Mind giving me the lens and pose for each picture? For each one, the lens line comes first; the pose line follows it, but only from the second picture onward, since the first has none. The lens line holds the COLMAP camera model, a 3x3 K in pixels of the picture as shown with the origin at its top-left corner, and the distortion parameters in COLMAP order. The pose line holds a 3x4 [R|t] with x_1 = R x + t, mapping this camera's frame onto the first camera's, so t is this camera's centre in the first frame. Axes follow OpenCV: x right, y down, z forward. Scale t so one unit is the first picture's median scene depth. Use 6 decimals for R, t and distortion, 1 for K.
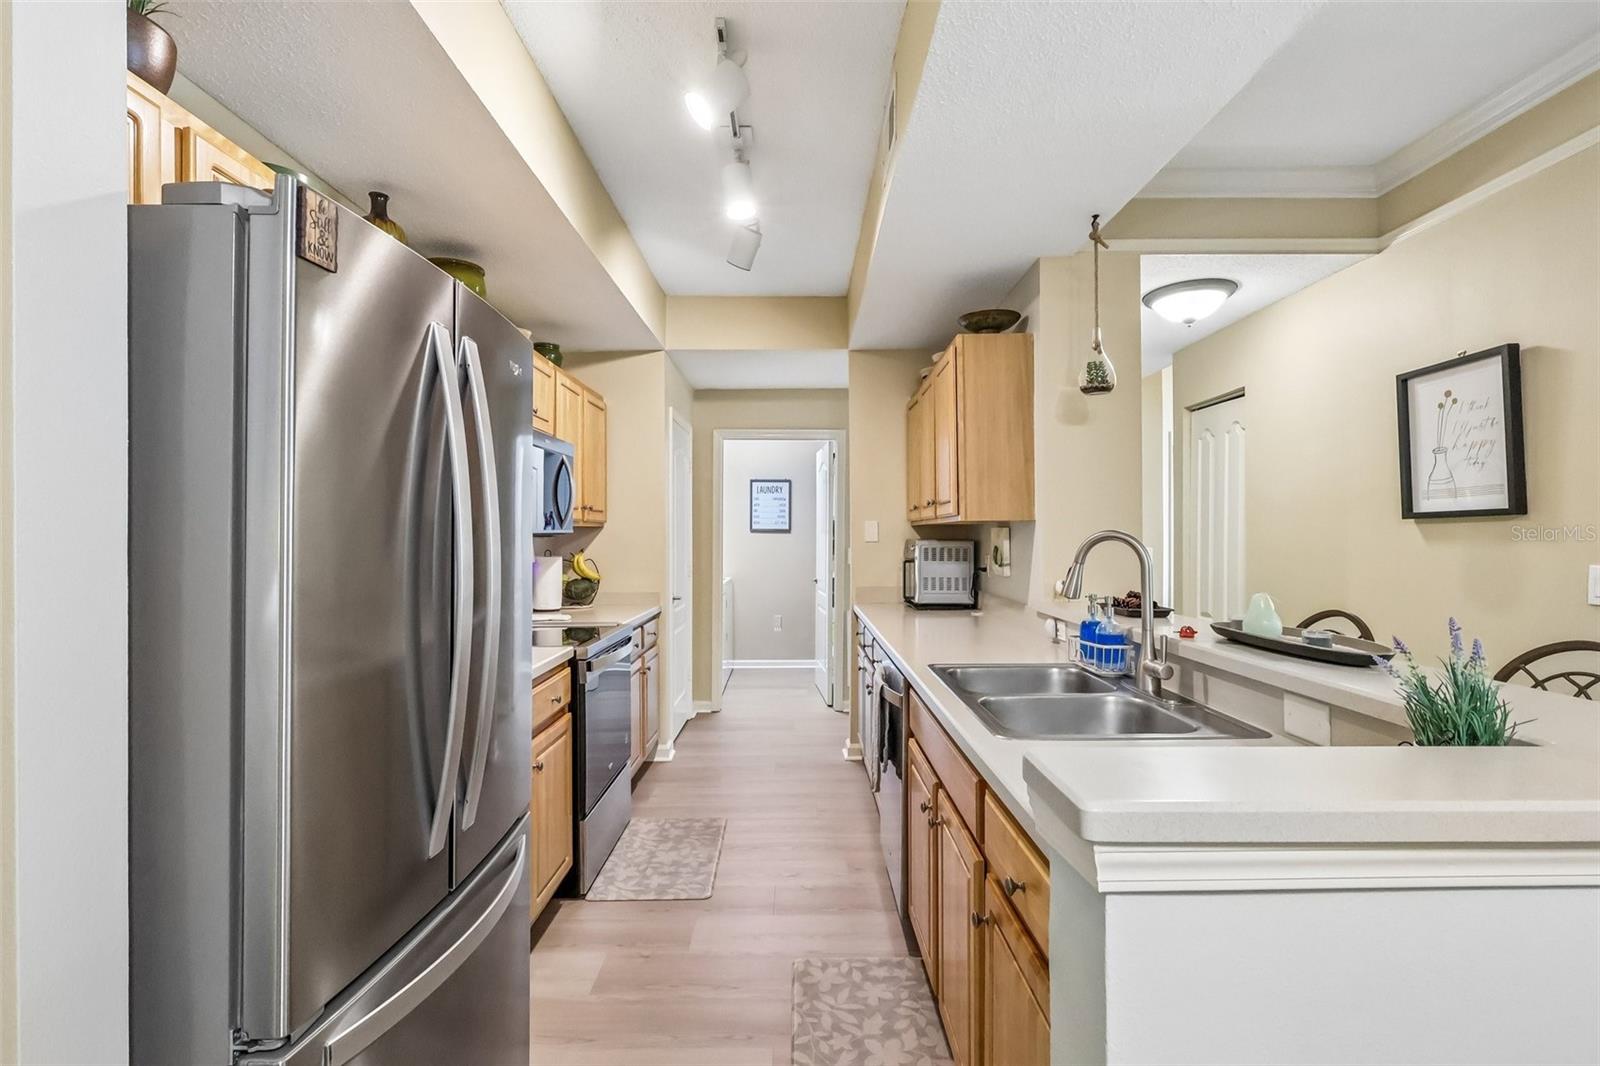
lens RADIAL K [[750.6, 0, 802.5], [0, 750.6, 528.2], [0, 0, 1]] dist [-0.002168, 0.001443]
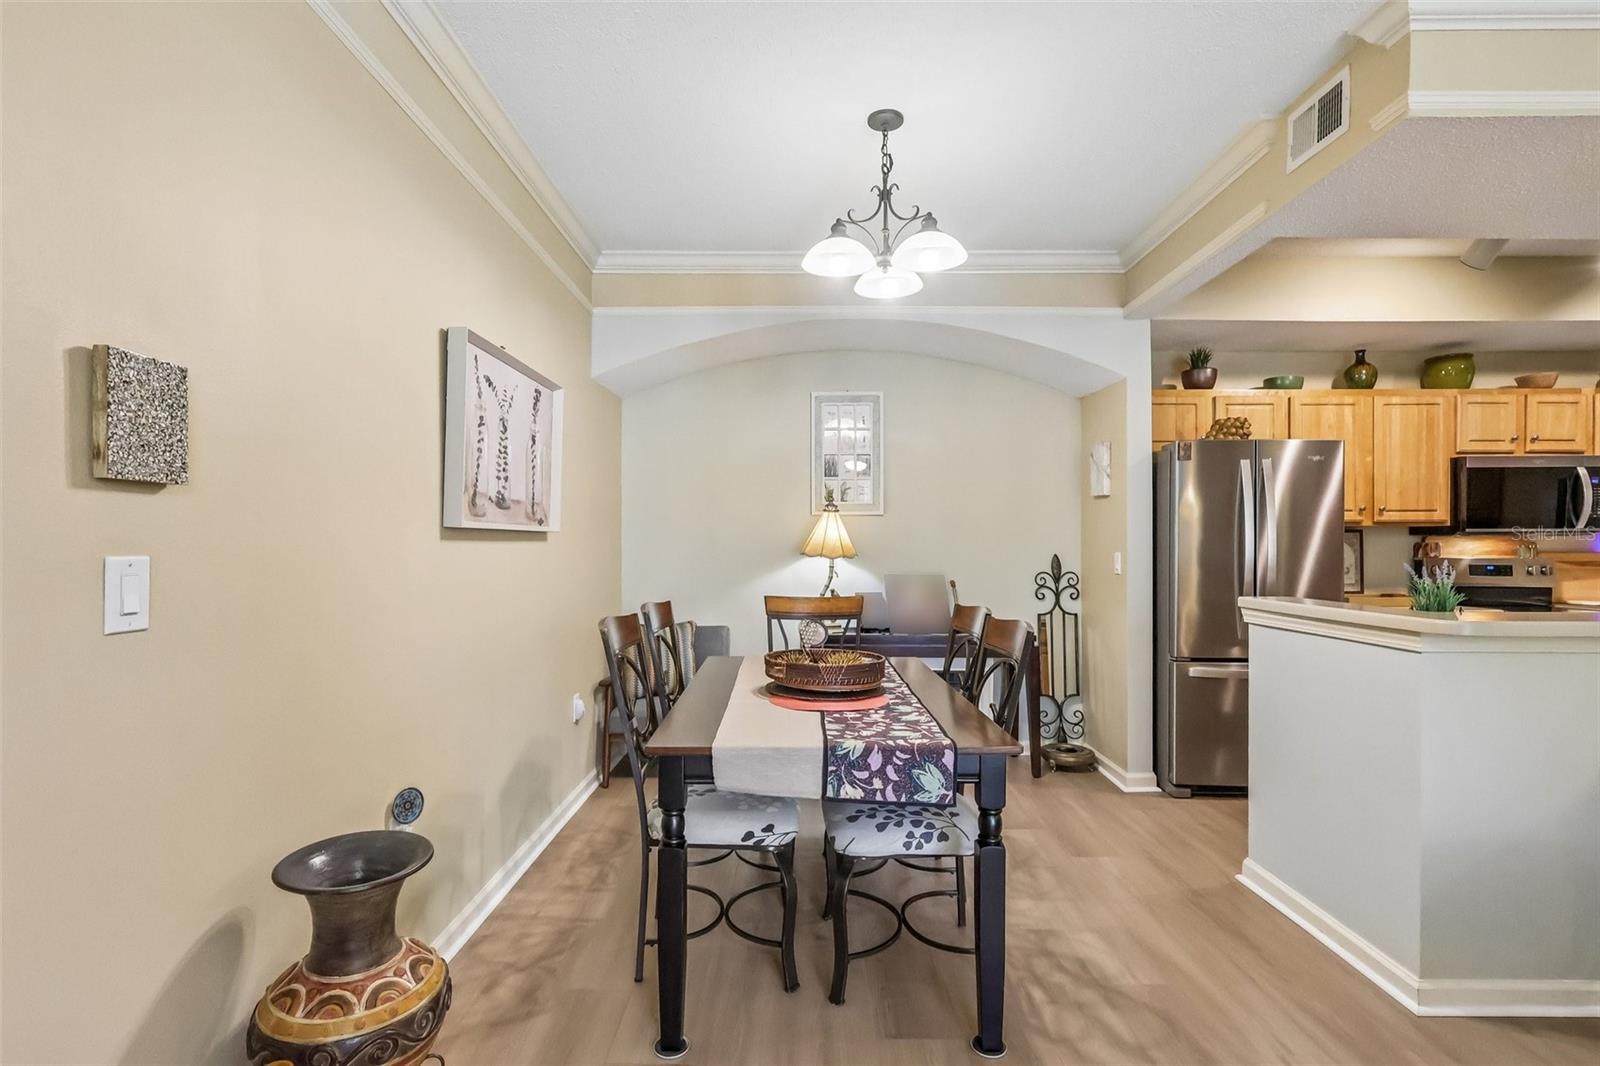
lens RADIAL K [[790.2, 0, 793.2], [0, 790.2, 548.1], [0, 0, 1]] dist [0.000383, 0.000319]
pose [[-0.007394, 0.003105, -0.999968, 0.775753], [0.009224, 0.999953, 0.003037, 0.014595], [0.999930, -0.009202, -0.007422, -0.218387]]
